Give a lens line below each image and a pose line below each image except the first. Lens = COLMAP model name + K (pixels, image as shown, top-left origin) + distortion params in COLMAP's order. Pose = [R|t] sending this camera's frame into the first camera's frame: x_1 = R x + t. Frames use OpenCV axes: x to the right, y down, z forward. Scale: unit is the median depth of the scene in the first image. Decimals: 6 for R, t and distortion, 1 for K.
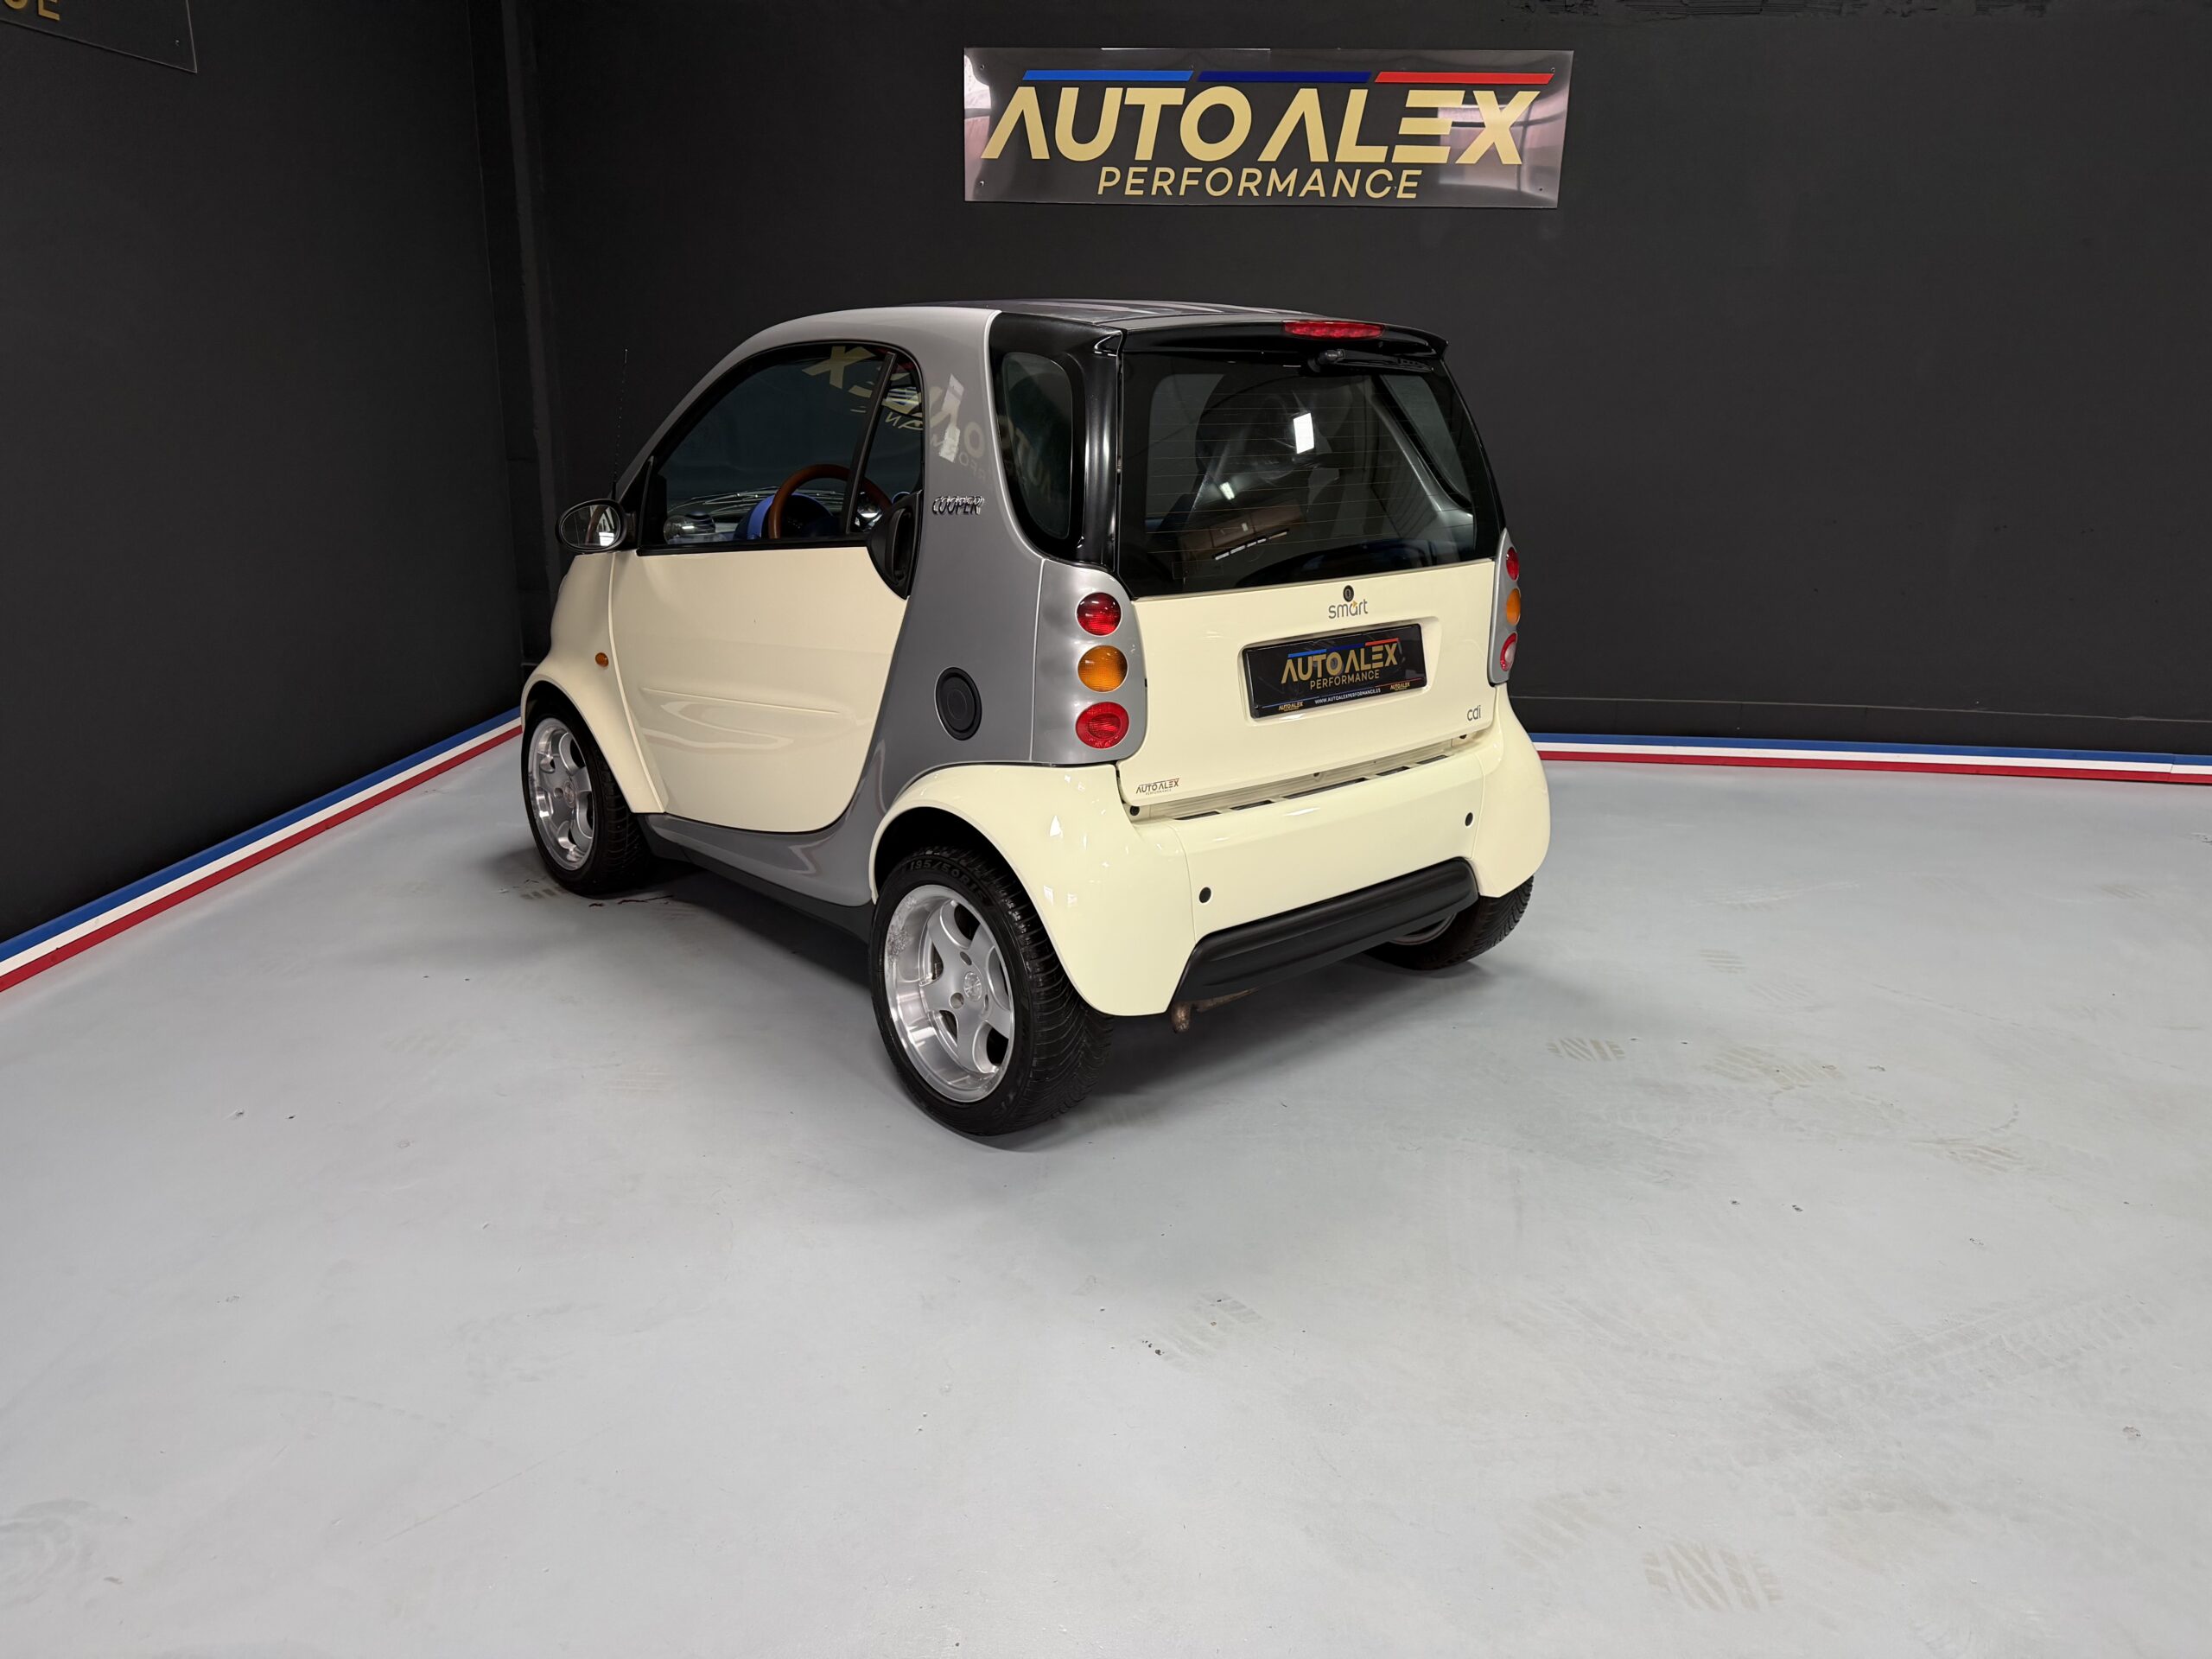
lens RADIAL K [[1561.8, 0, 1107.8], [0, 1561.8, 832.9], [0, 0, 1]] dist [0.005682, -0.010763]
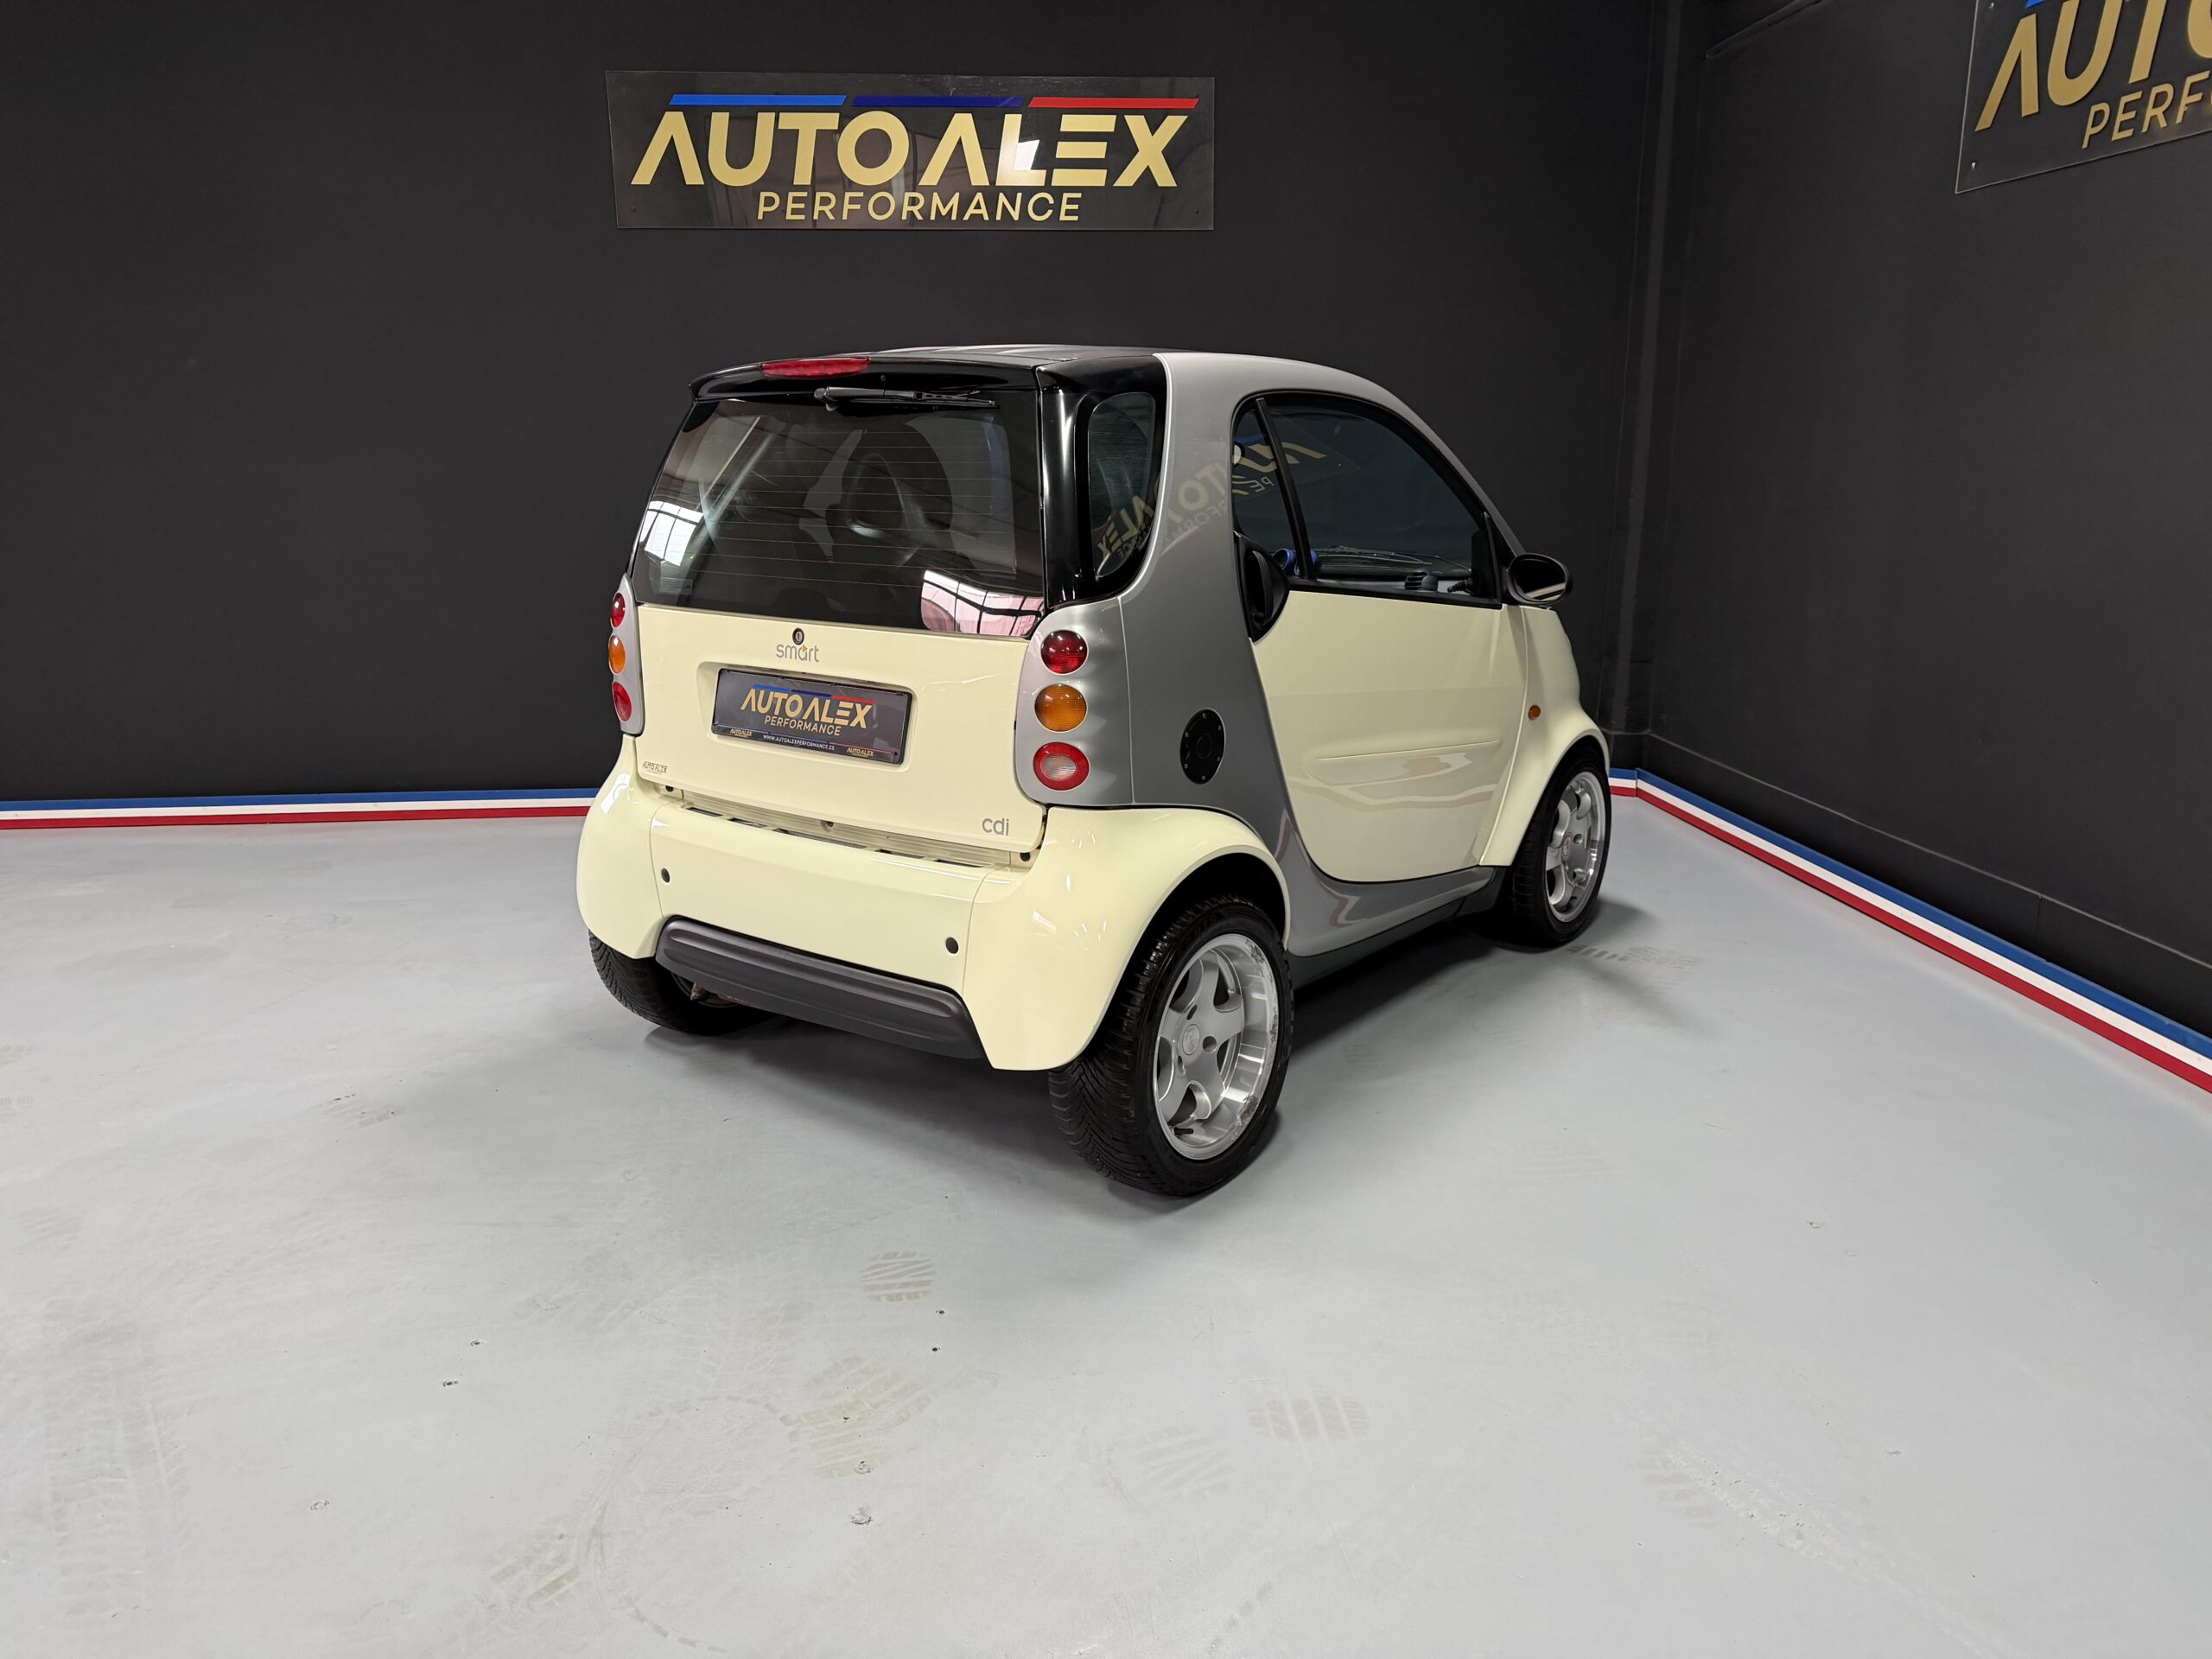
lens RADIAL K [[1569.2, 0, 1115.2], [0, 1569.2, 827.6], [0, 0, 1]] dist [0.016828, -0.024098]
pose [[0.179194, 0.209956, -0.961149, 0.626498], [-0.269669, 0.950027, 0.157251, -0.134506], [0.946133, 0.231013, 0.226857, 0.541533]]
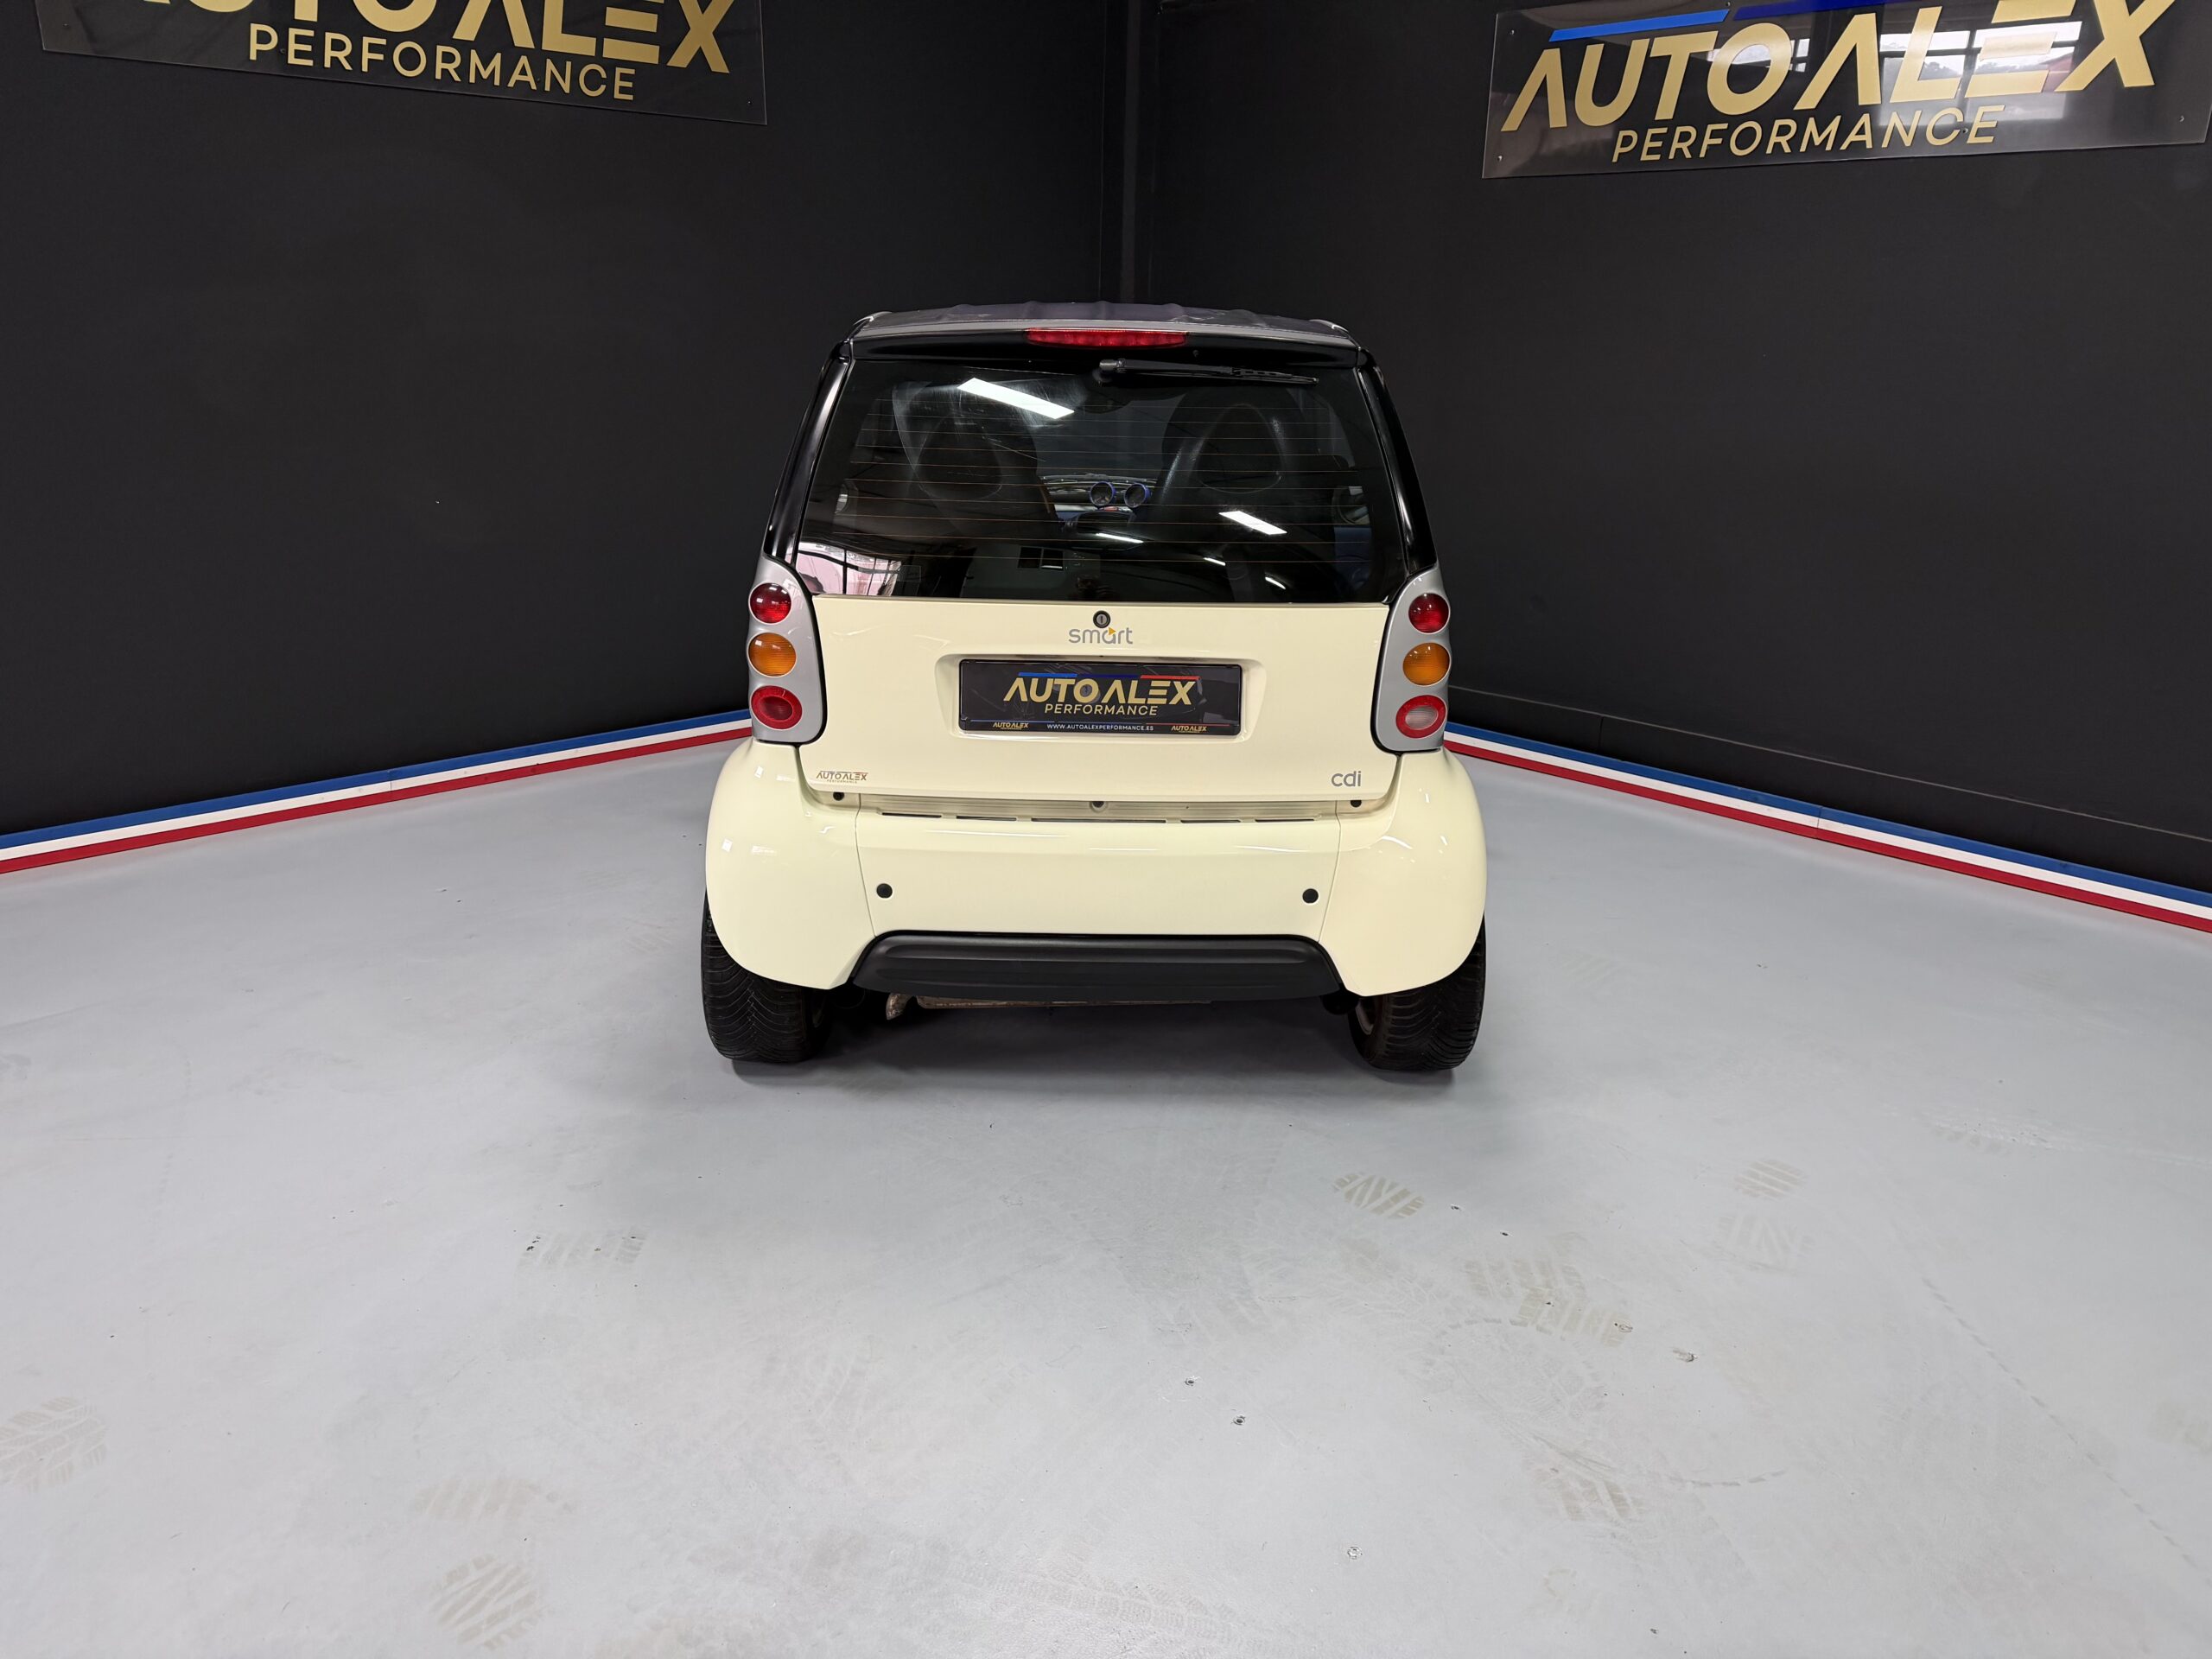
lens RADIAL K [[1564.6, 0, 1115.5], [0, 1564.6, 826.7], [0, 0, 1]] dist [0.024903, -0.030856]
pose [[0.754216, 0.201952, -0.624799, 0.423407], [-0.191946, 0.977775, 0.084338, -0.061168], [0.627945, 0.056319, 0.776218, 0.152256]]
